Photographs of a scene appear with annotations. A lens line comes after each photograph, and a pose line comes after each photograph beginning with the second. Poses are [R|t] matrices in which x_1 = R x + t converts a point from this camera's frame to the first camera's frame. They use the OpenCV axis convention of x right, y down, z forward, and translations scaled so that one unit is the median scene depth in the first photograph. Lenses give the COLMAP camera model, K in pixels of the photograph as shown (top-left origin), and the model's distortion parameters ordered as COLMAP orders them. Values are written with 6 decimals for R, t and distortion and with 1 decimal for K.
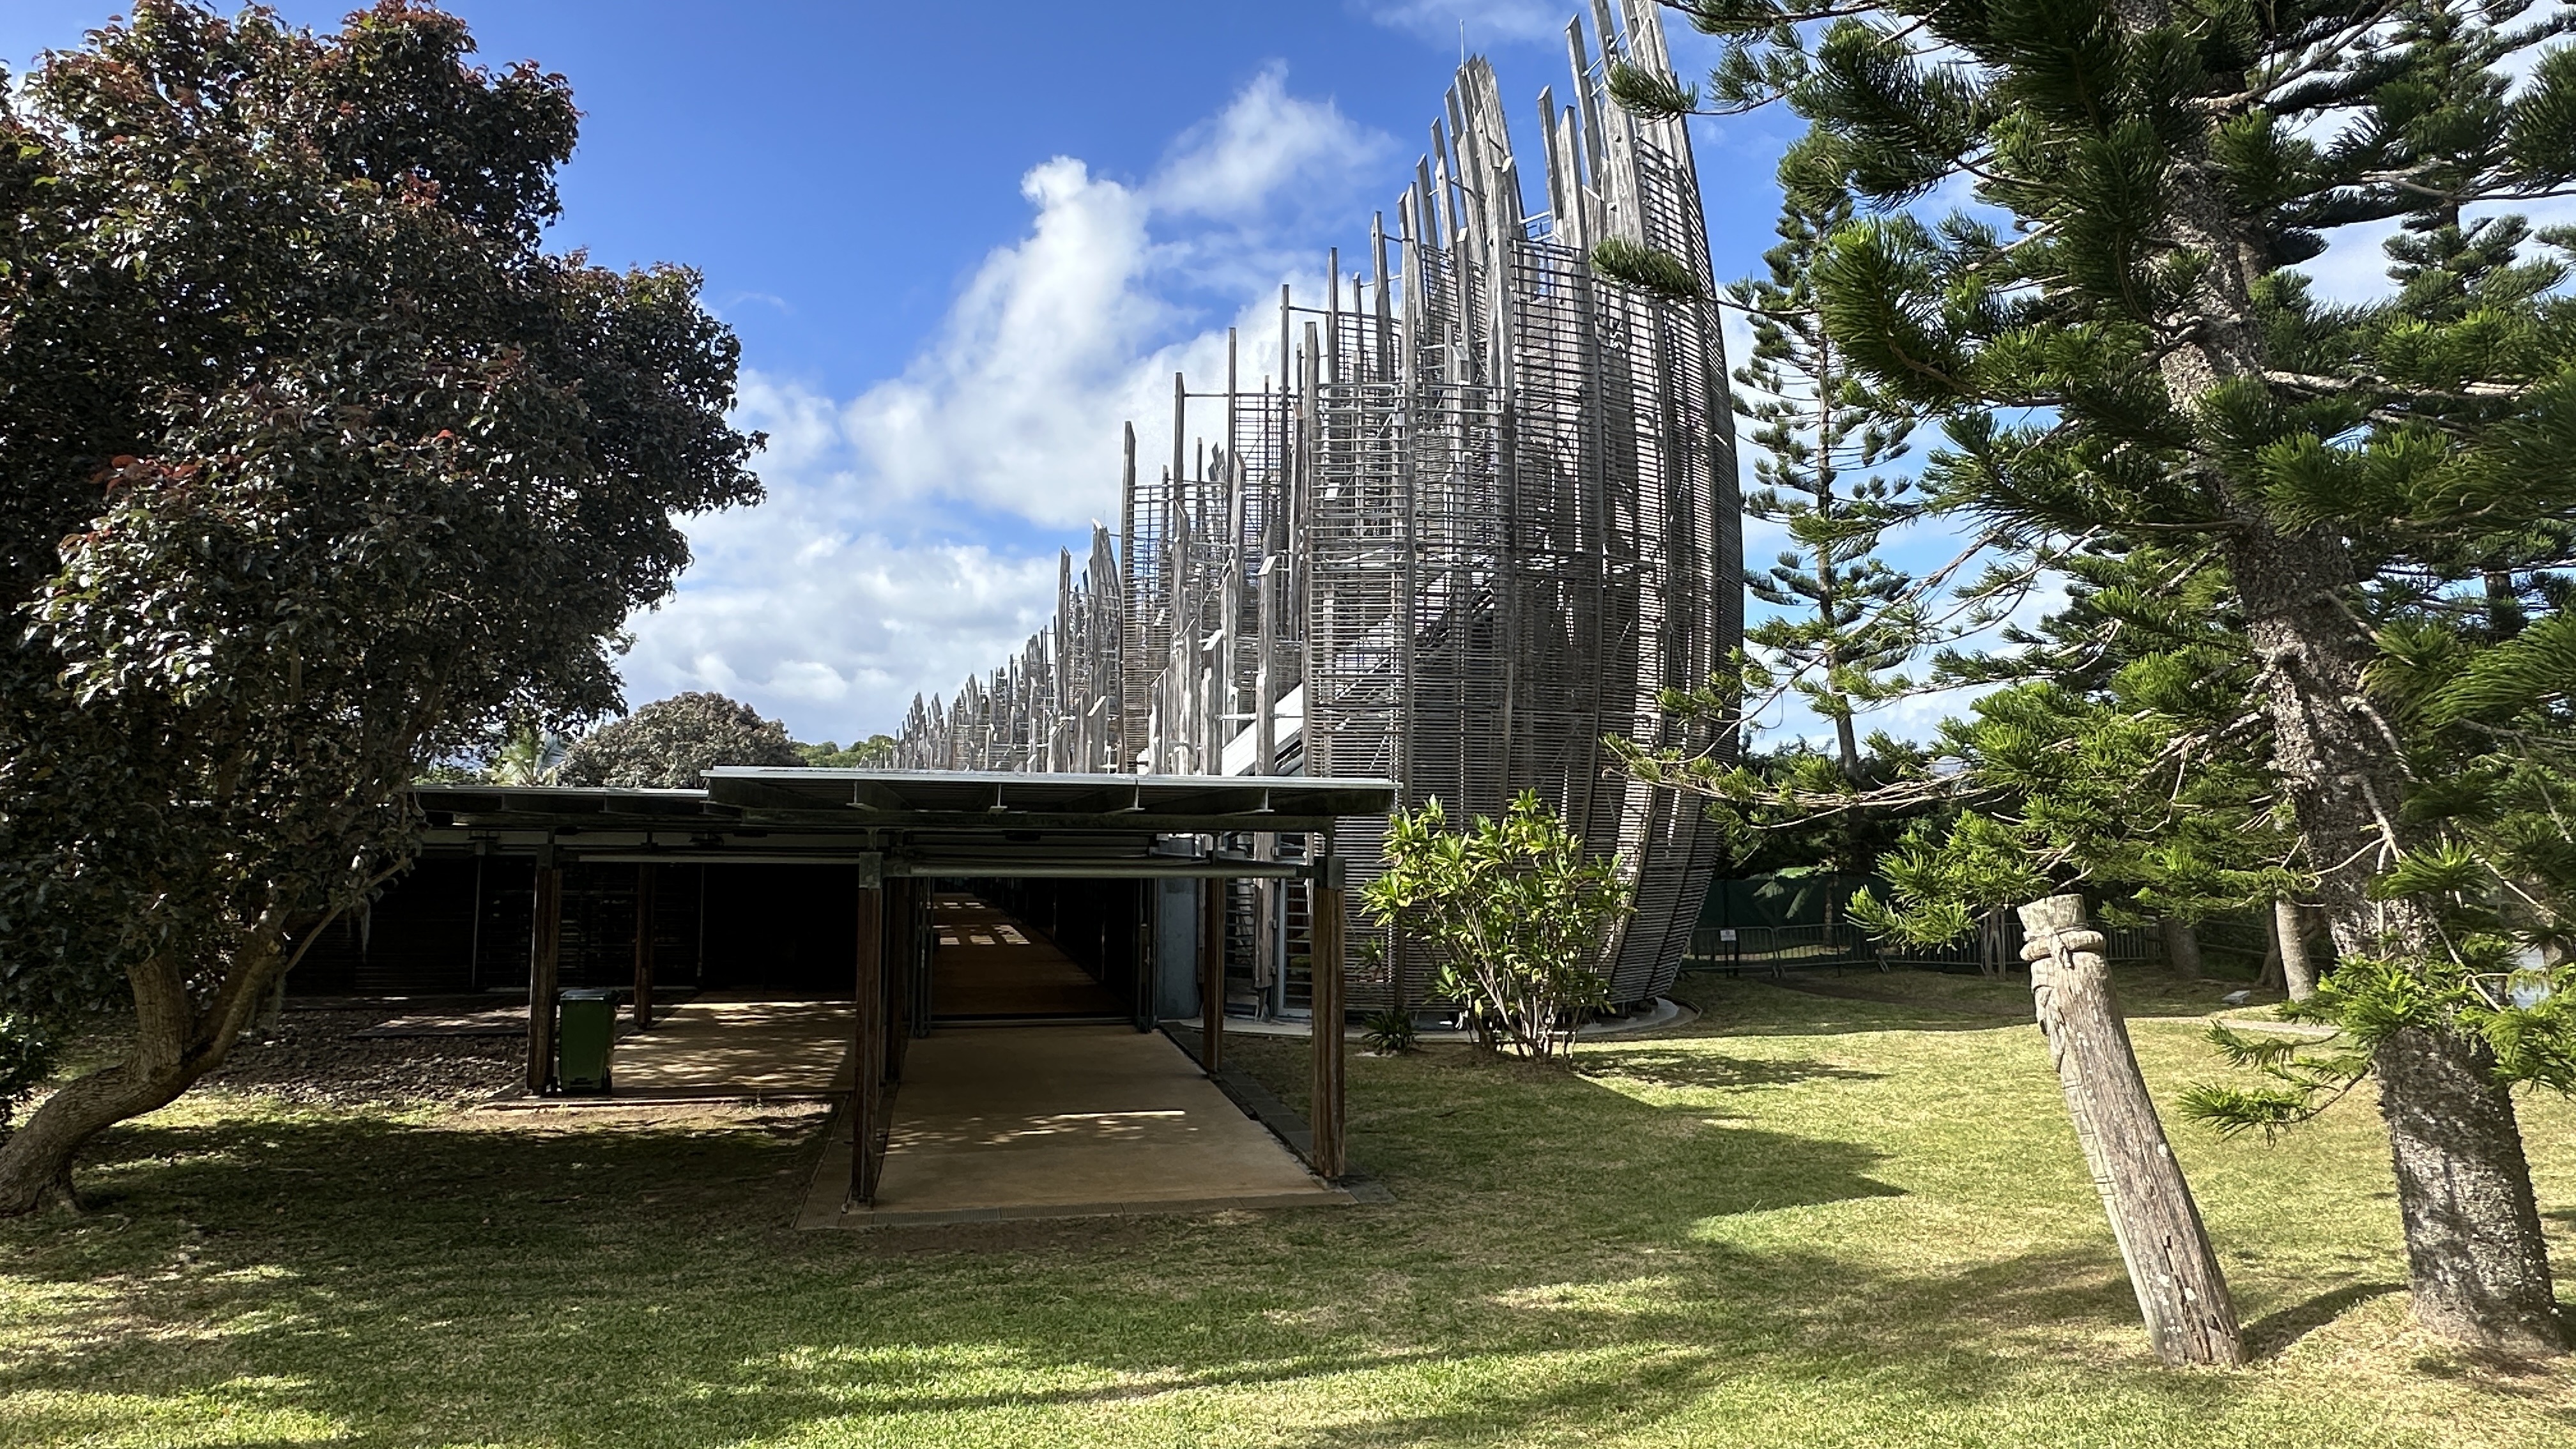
lens RADIAL K [[1450.4, 0, 1292.6], [0, 1450.4, 731.4], [0, 0, 1]] dist [-0.009734, 0.001123]
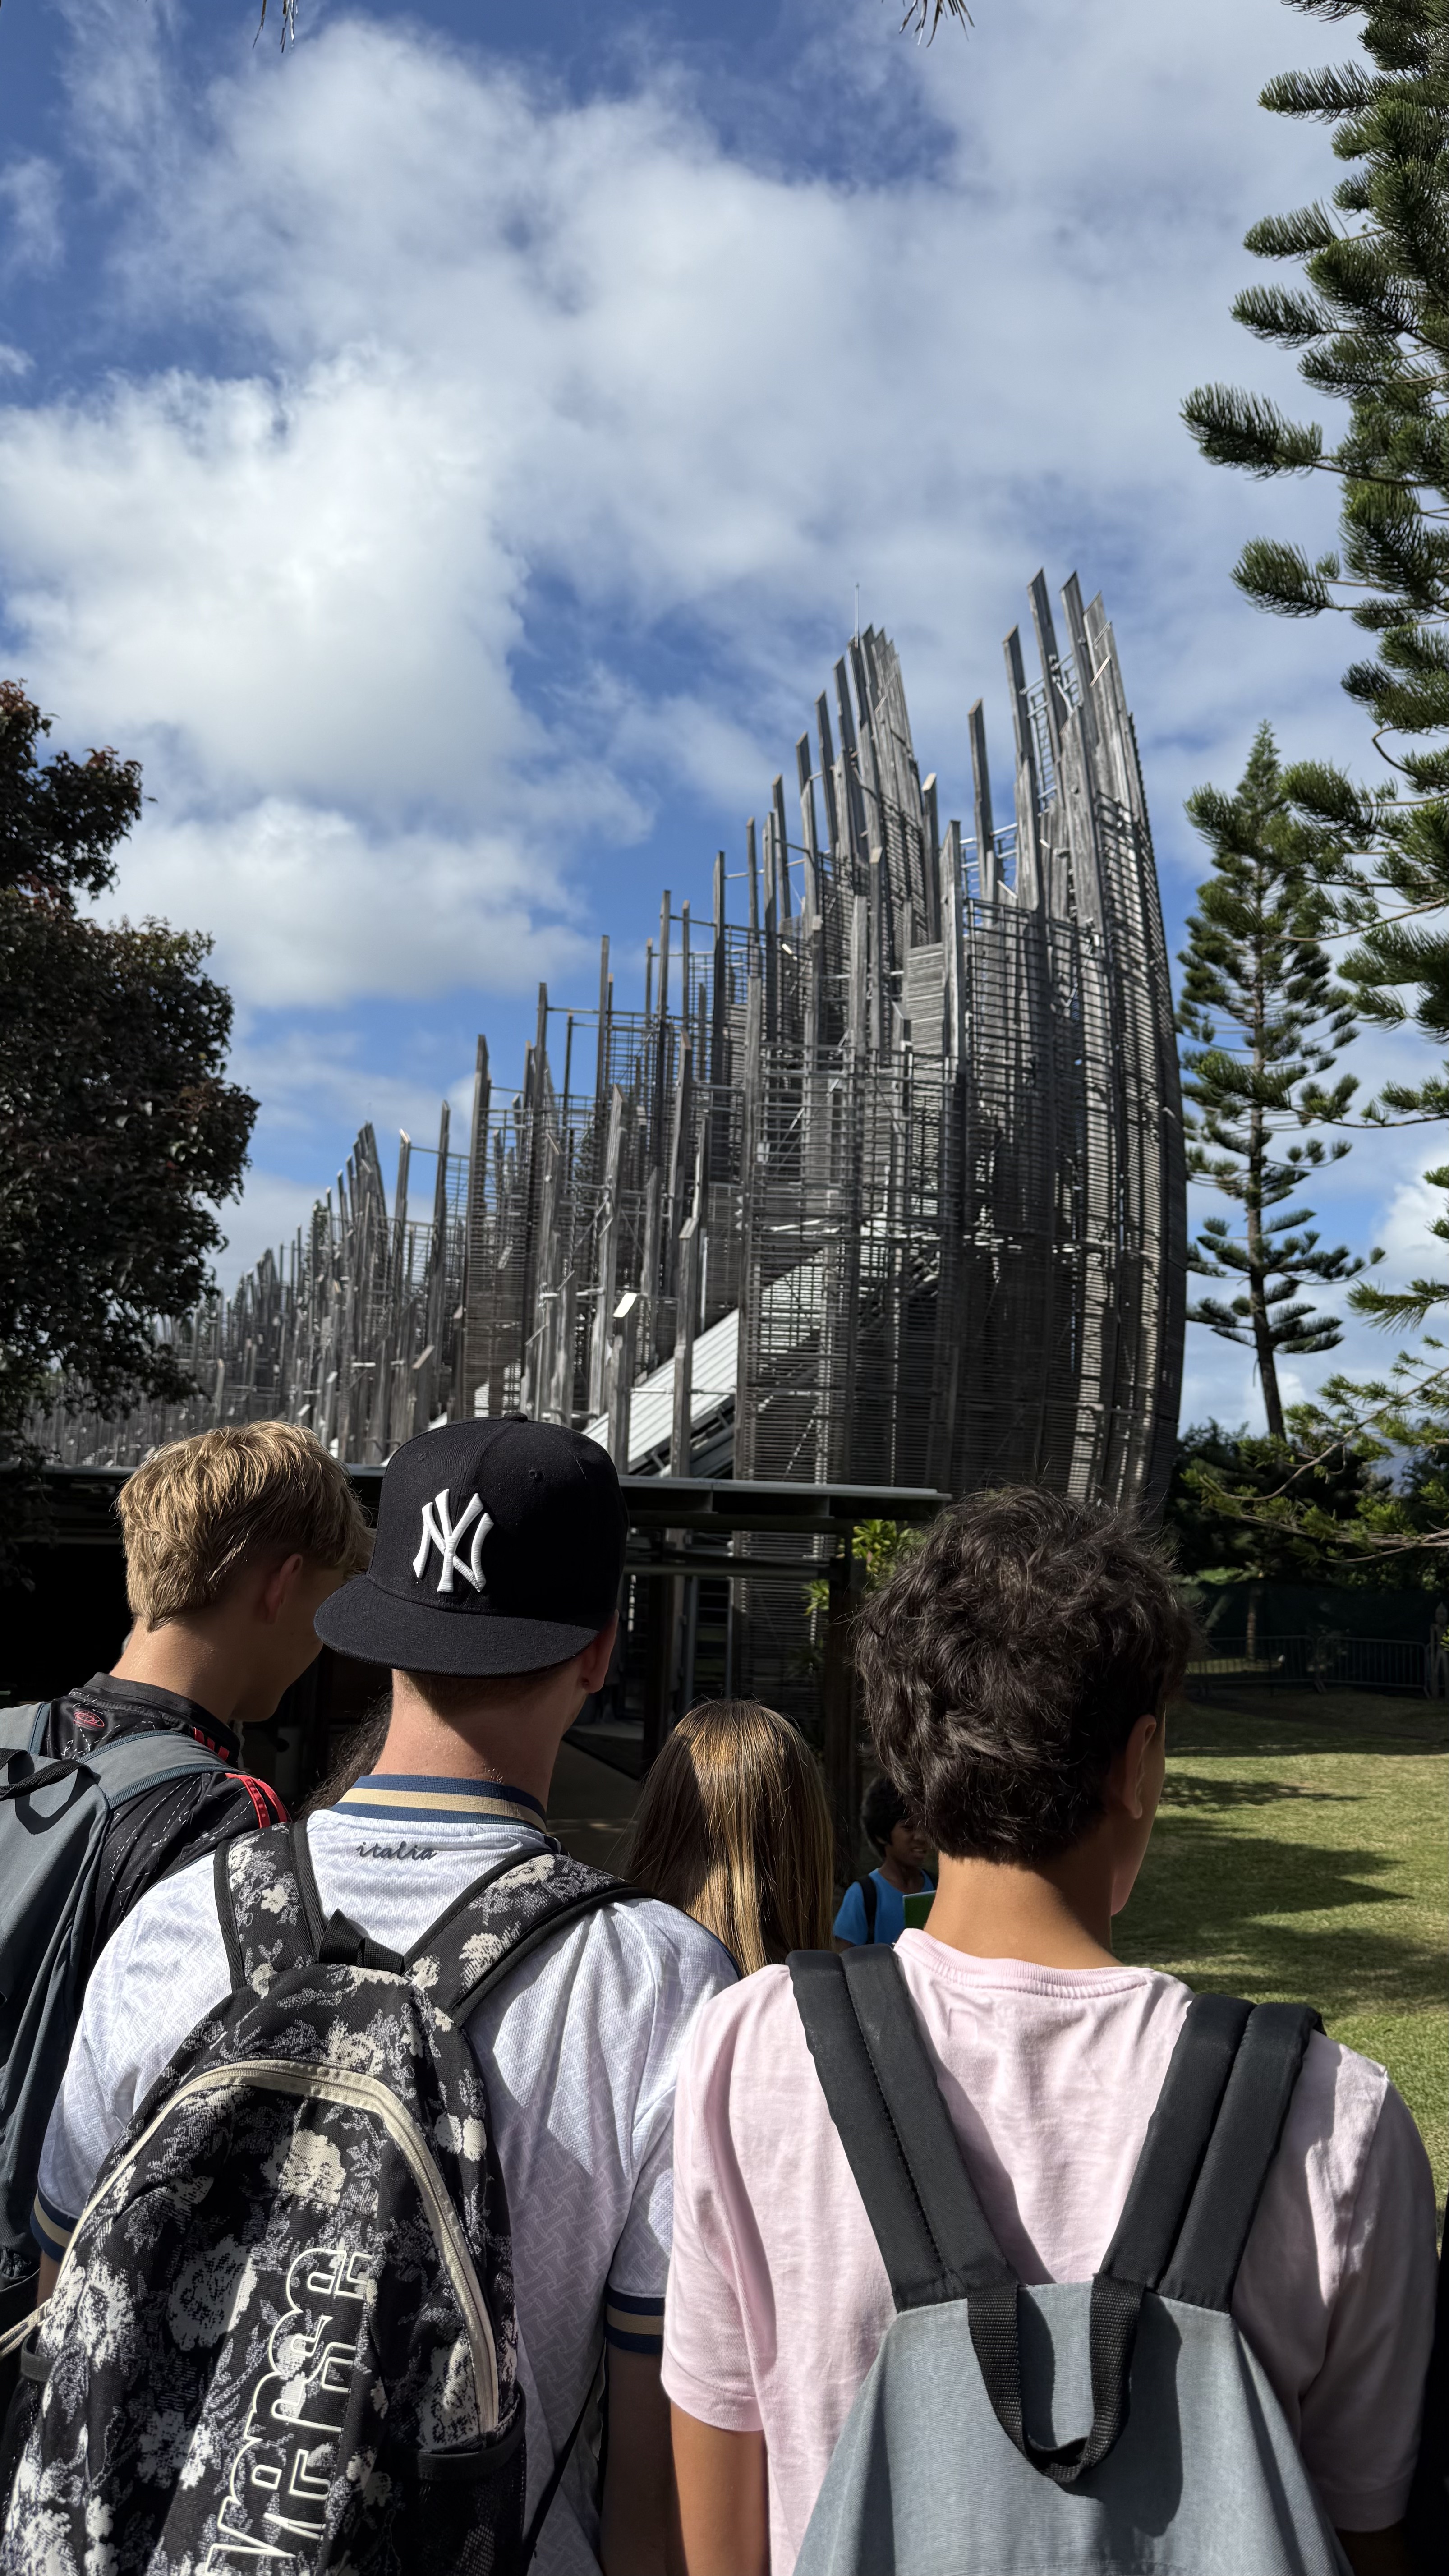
lens RADIAL K [[1821.2, 0, 724.5], [0, 1821.2, 1288.0], [0, 0, 1]] dist [0.100674, -0.001979]
pose [[0.994144, 0.039348, 0.100648, -0.111277], [-0.034667, 0.998253, -0.047846, -0.021929], [-0.102355, 0.044076, 0.993771, -0.153738]]
